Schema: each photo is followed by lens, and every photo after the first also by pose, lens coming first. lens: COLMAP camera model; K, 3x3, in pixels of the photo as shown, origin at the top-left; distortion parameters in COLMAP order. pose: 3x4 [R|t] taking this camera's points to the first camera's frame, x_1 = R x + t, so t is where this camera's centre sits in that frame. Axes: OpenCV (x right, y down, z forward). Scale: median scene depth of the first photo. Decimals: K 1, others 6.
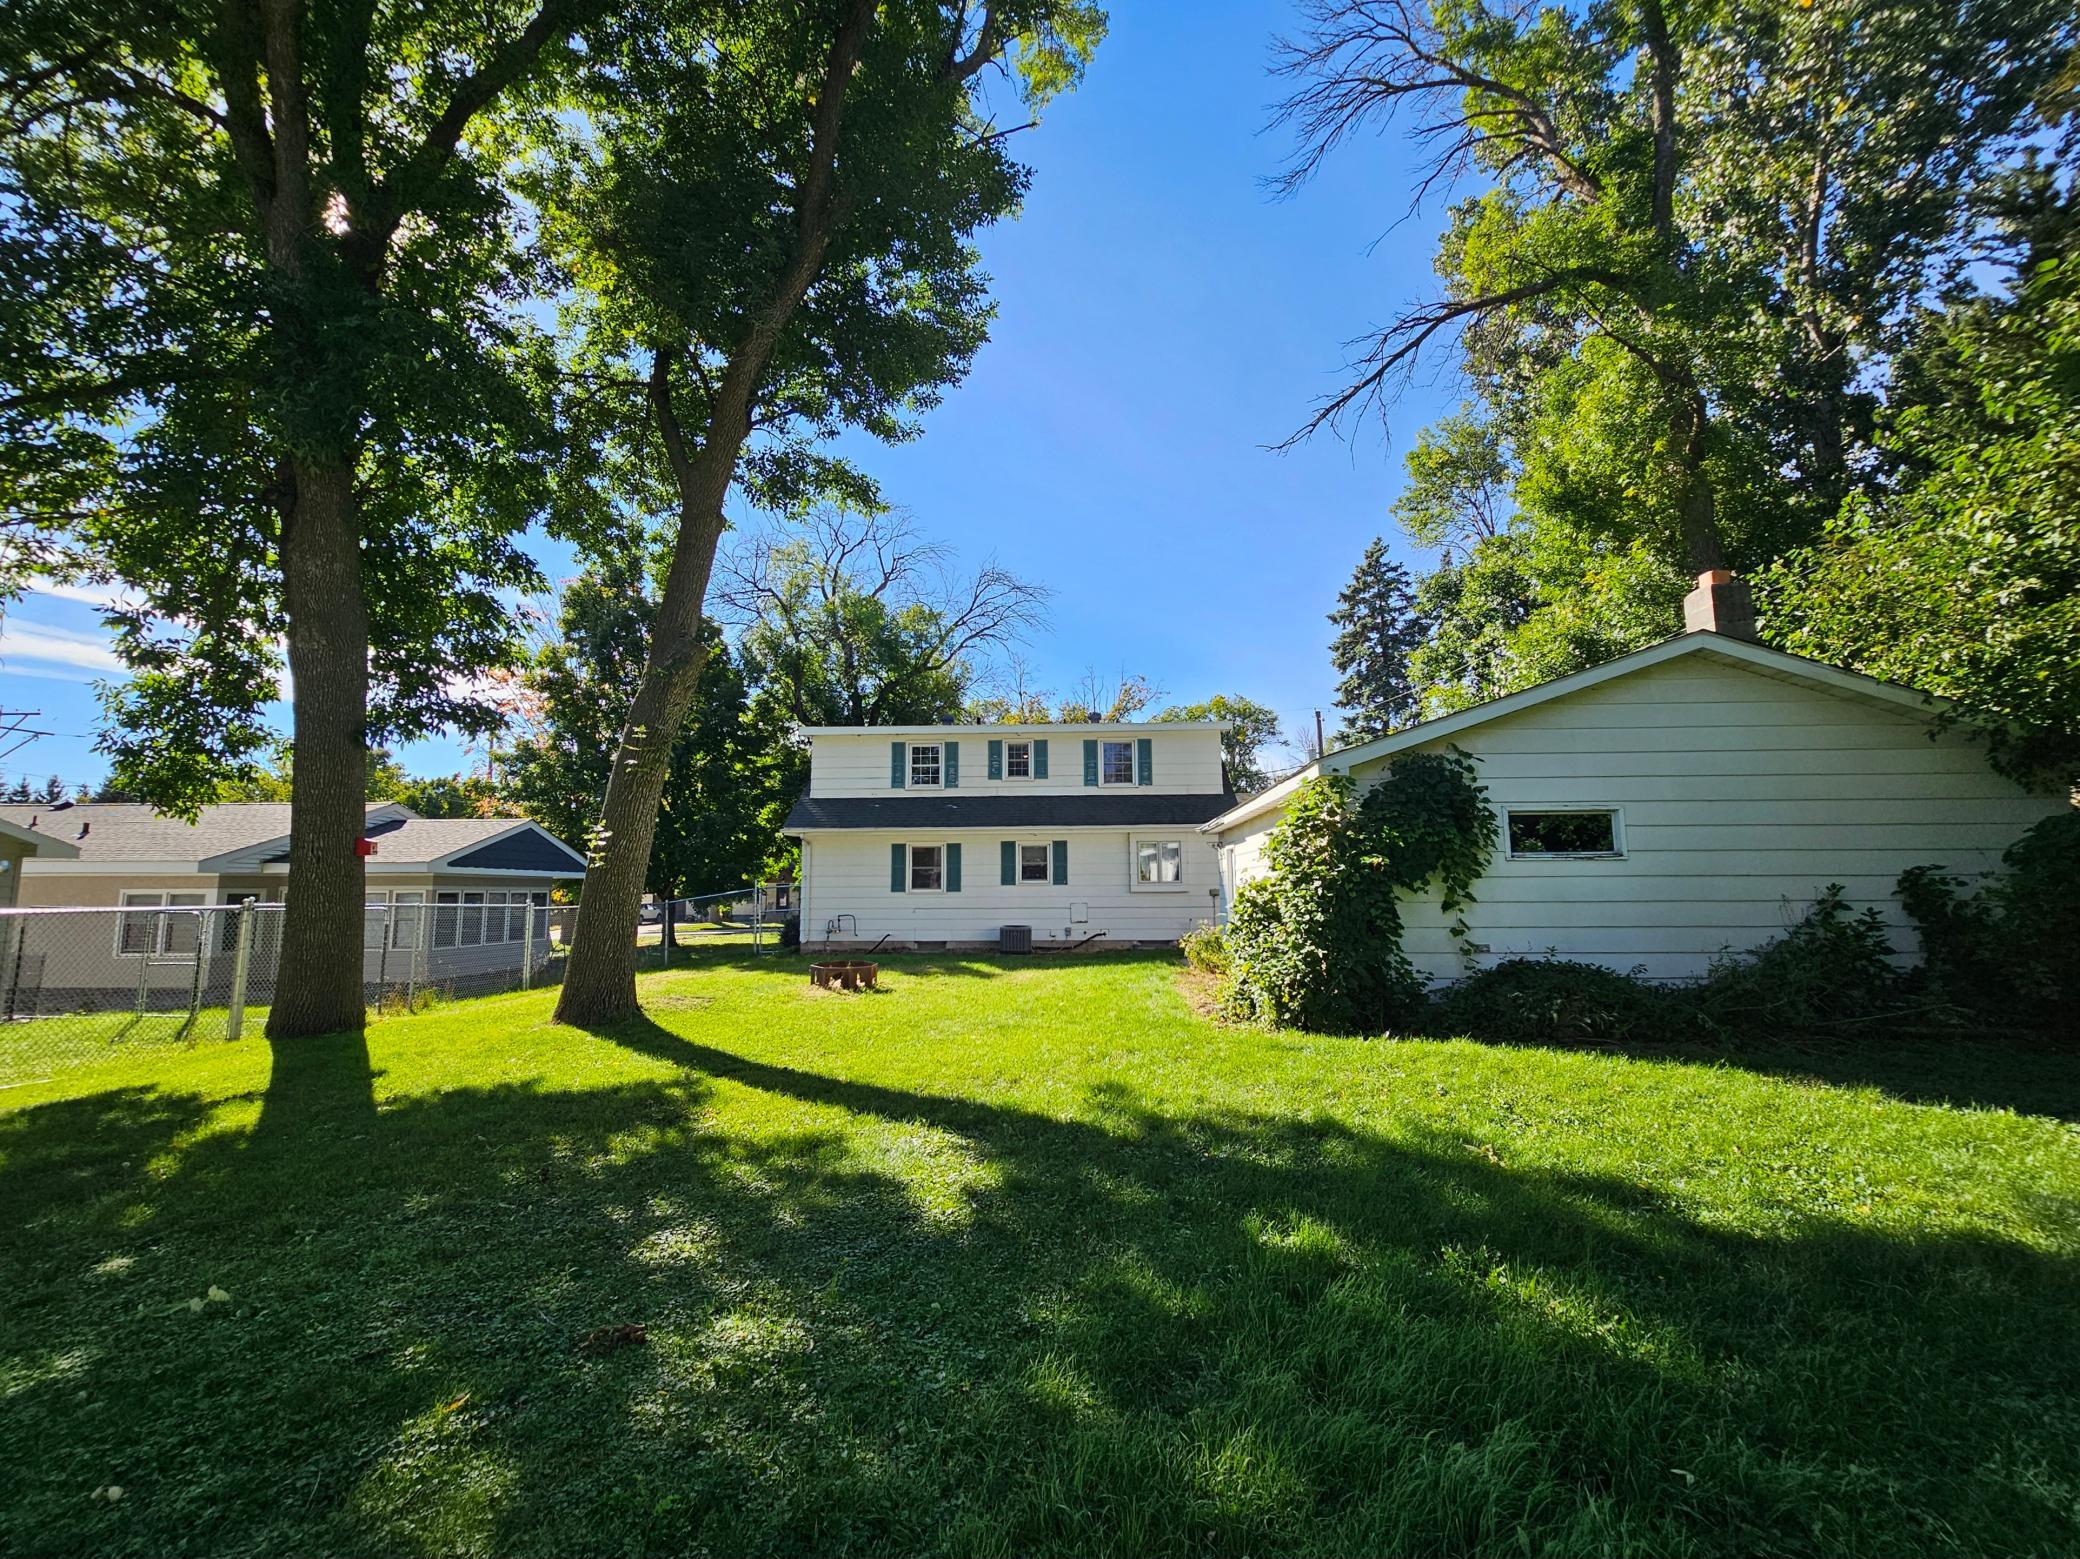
lens RADIAL K [[895.7, 0, 1040.0], [0, 895.7, 779.5], [0, 0, 1]] dist [0.031078, 0.000472]
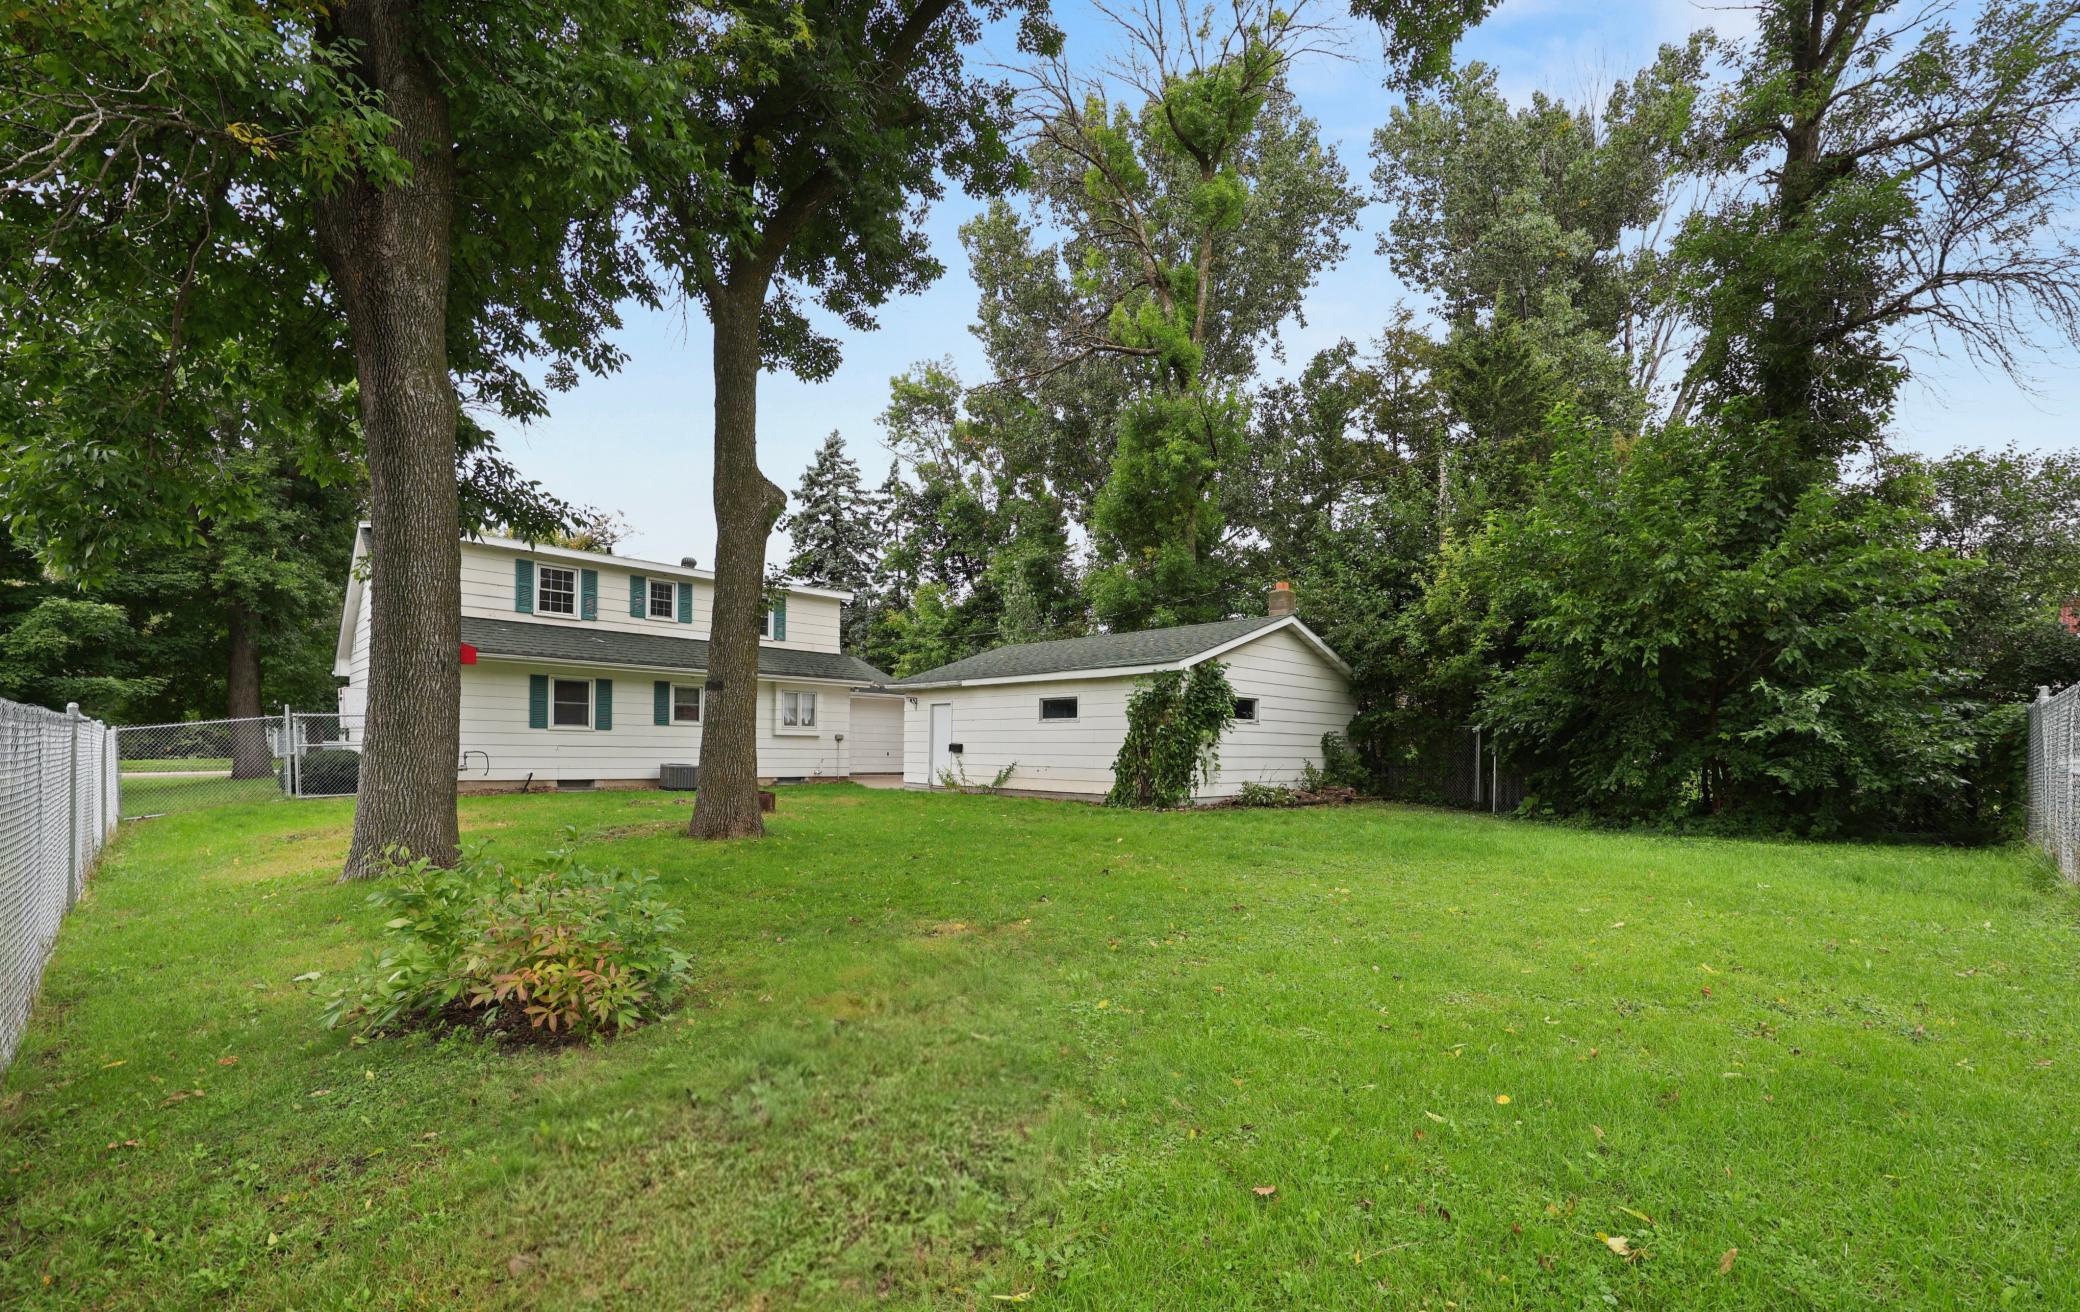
lens RADIAL K [[886.4, 0, 1043.6], [0, 886.4, 758.2], [0, 0, 1]] dist [0.000623, 0.000008]
pose [[0.677809, 0.009777, 0.735173, -0.474950], [-0.112136, 0.989588, 0.090227, 0.016658], [-0.726636, -0.143596, 0.671848, 0.007865]]
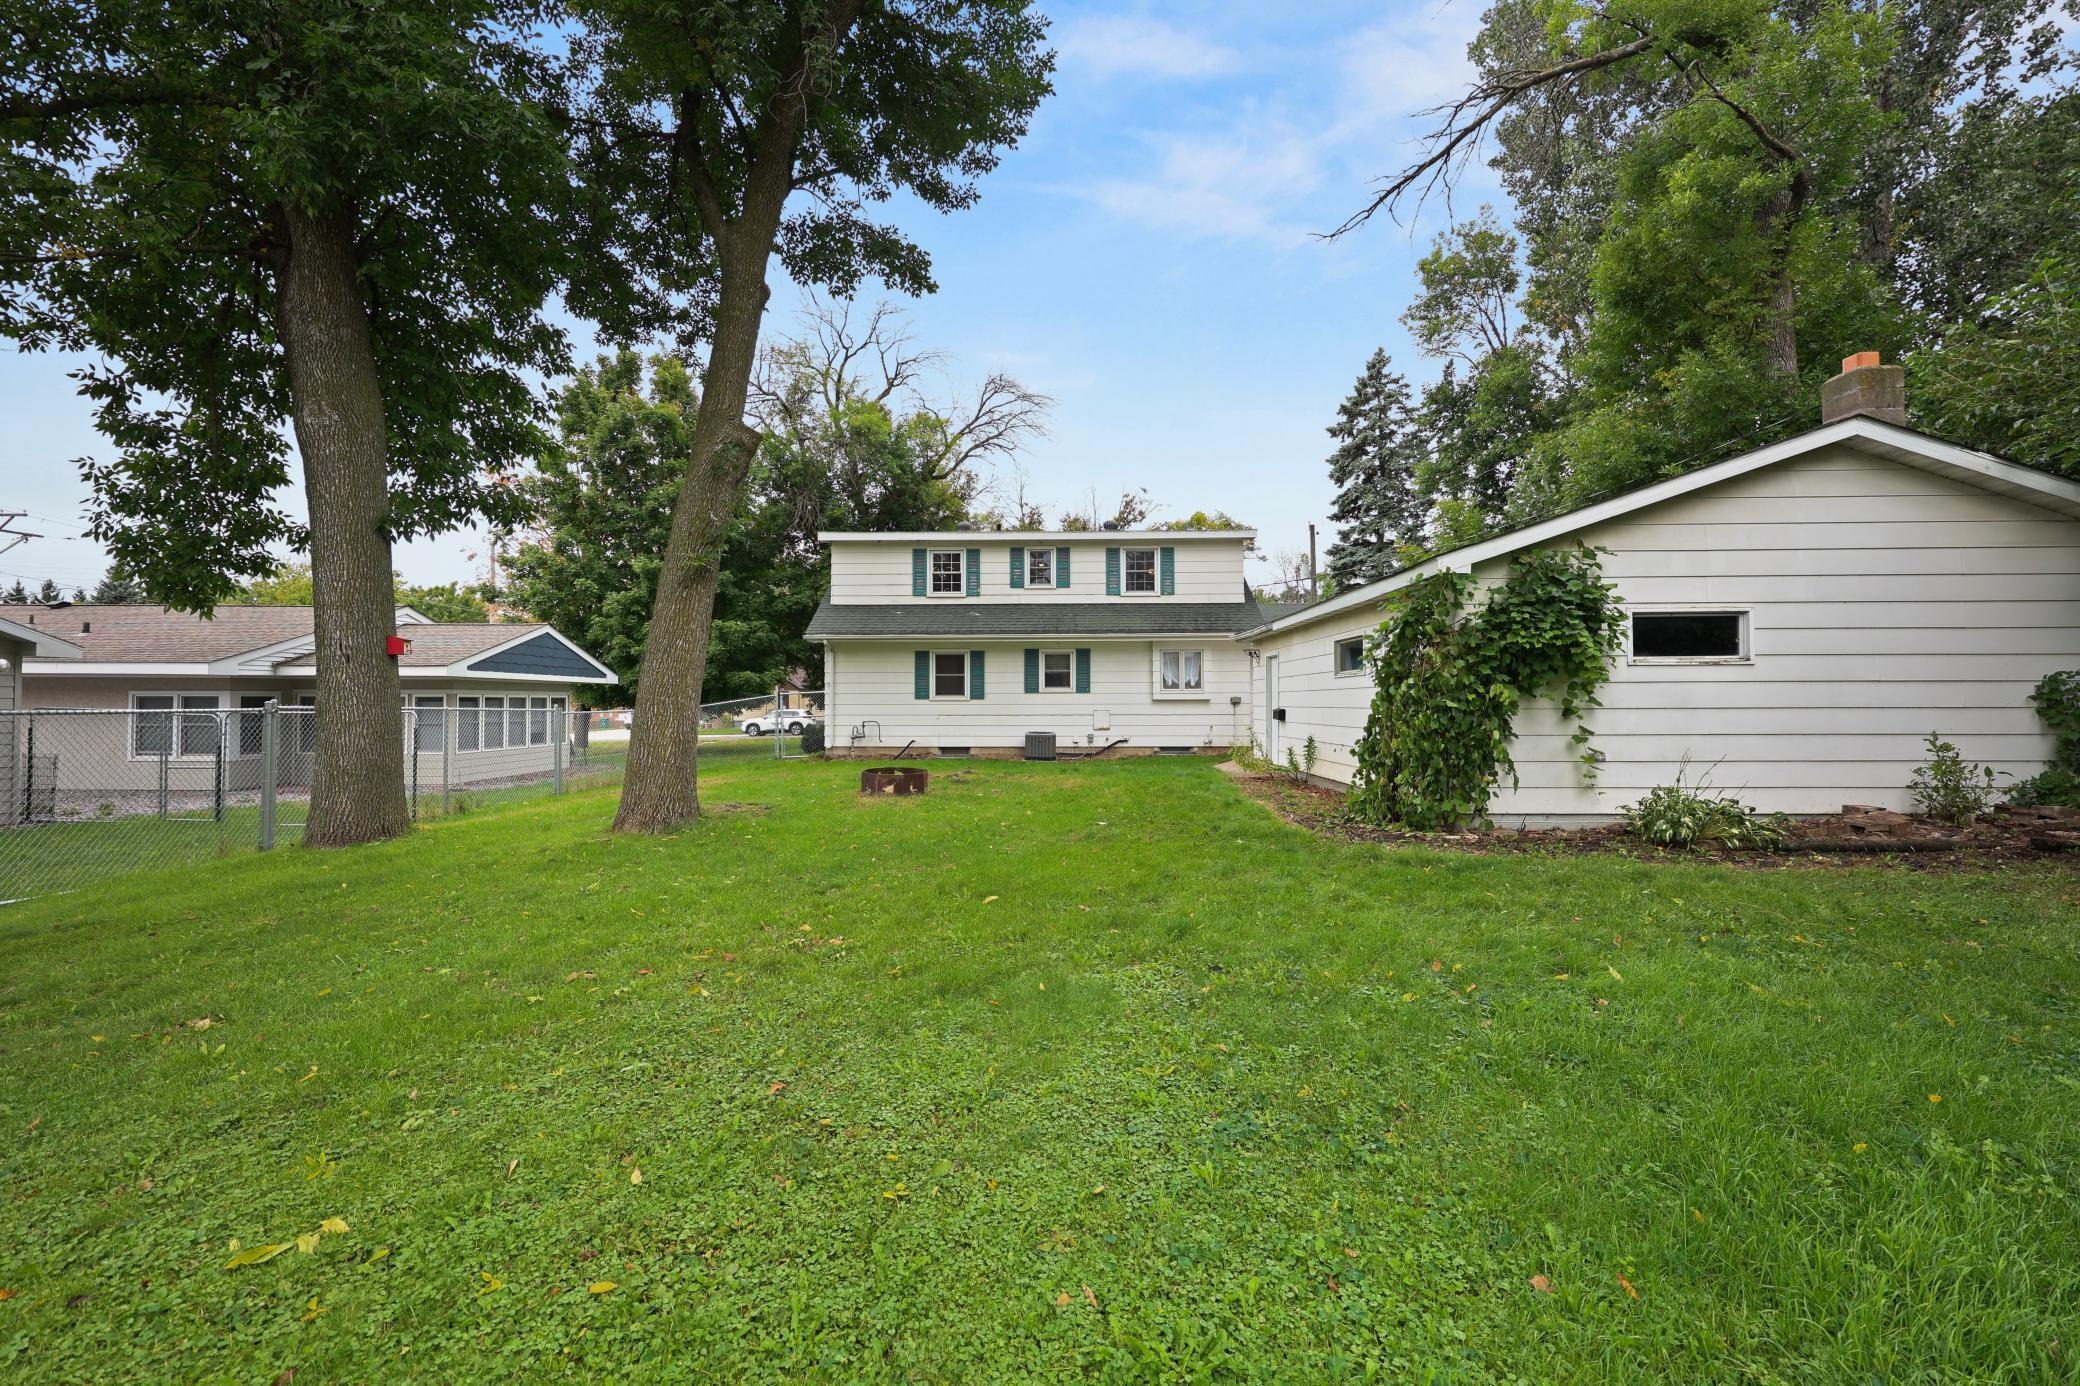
lens RADIAL K [[849.2, 0, 1036.0], [0, 849.2, 675.5], [0, 0, 1]] dist [0.026879, -0.000330]
pose [[0.999664, 0.003162, 0.025735, -0.055123], [-0.005607, 0.995414, 0.095494, 0.007959], [-0.025315, -0.095606, 0.995097, 0.052264]]
